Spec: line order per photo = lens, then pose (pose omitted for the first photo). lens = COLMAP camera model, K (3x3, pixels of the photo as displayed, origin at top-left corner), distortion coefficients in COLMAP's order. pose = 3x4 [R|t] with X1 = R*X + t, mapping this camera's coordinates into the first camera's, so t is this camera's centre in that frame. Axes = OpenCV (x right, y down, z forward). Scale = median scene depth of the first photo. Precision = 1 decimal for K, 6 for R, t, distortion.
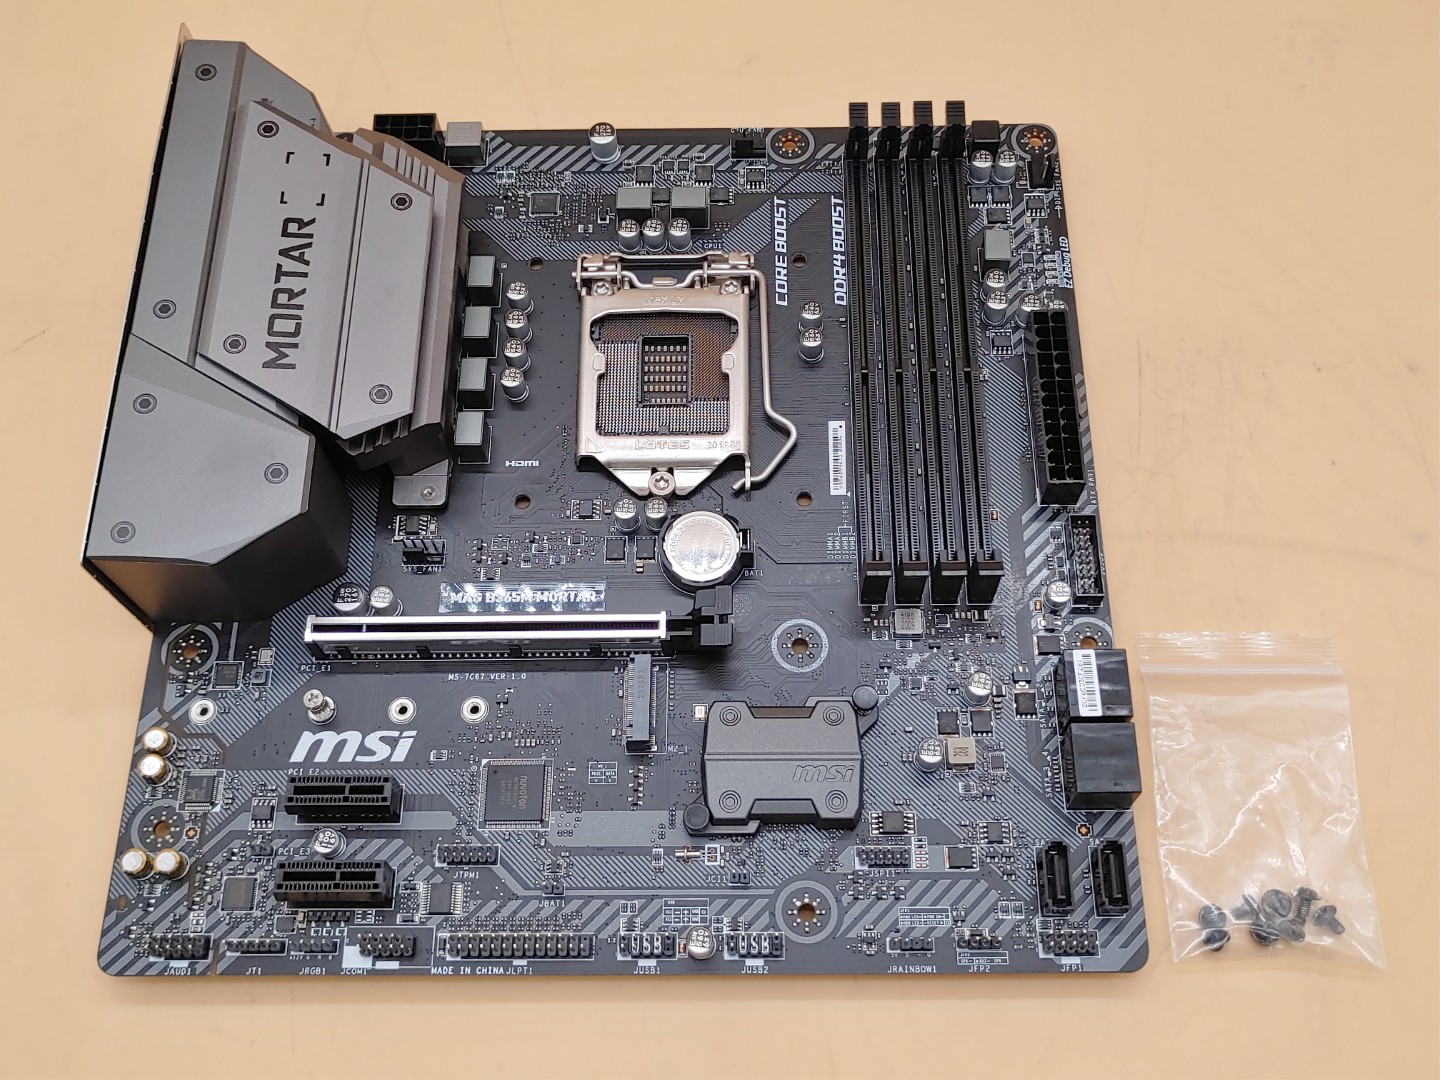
lens RADIAL K [[1378.4, 0, 721.9], [0, 1378.4, 541.3], [0, 0, 1]] dist [0.009549, 0.000000]
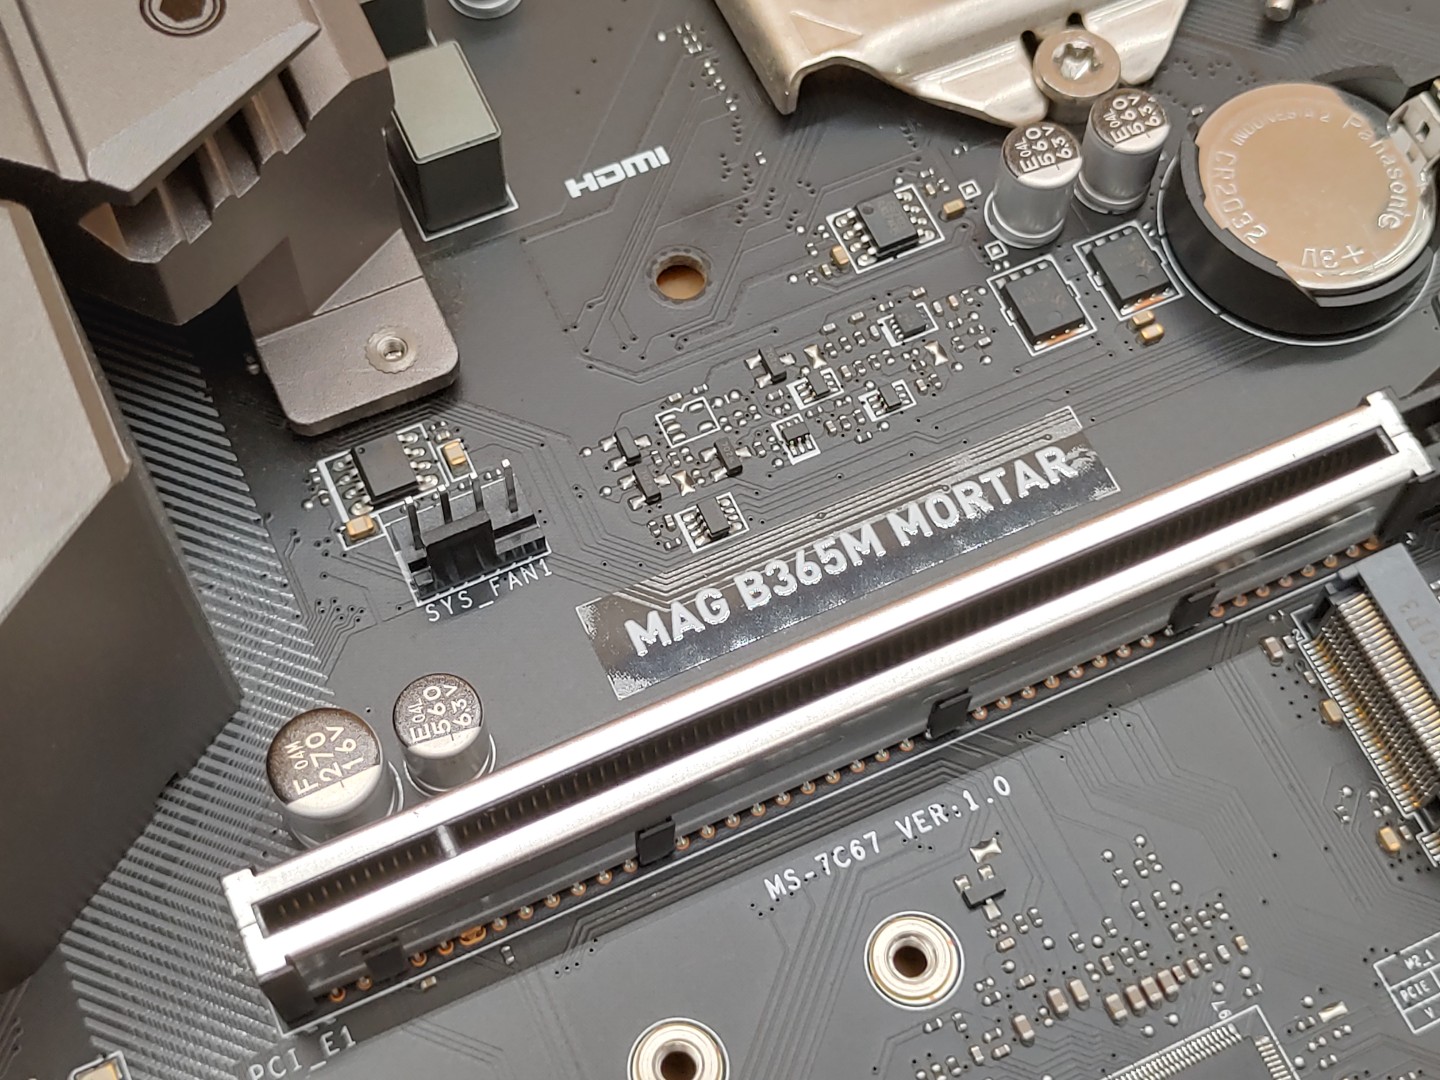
lens RADIAL K [[2144.9, 0, 718.5], [0, 2144.9, 539.7], [0, 0, 1]] dist [0.045413, 0.000000]
pose [[0.910852, -0.362200, 0.197886, -0.262200], [0.363286, 0.931124, 0.032107, 0.013595], [-0.195885, 0.042644, 0.979699, 0.556335]]
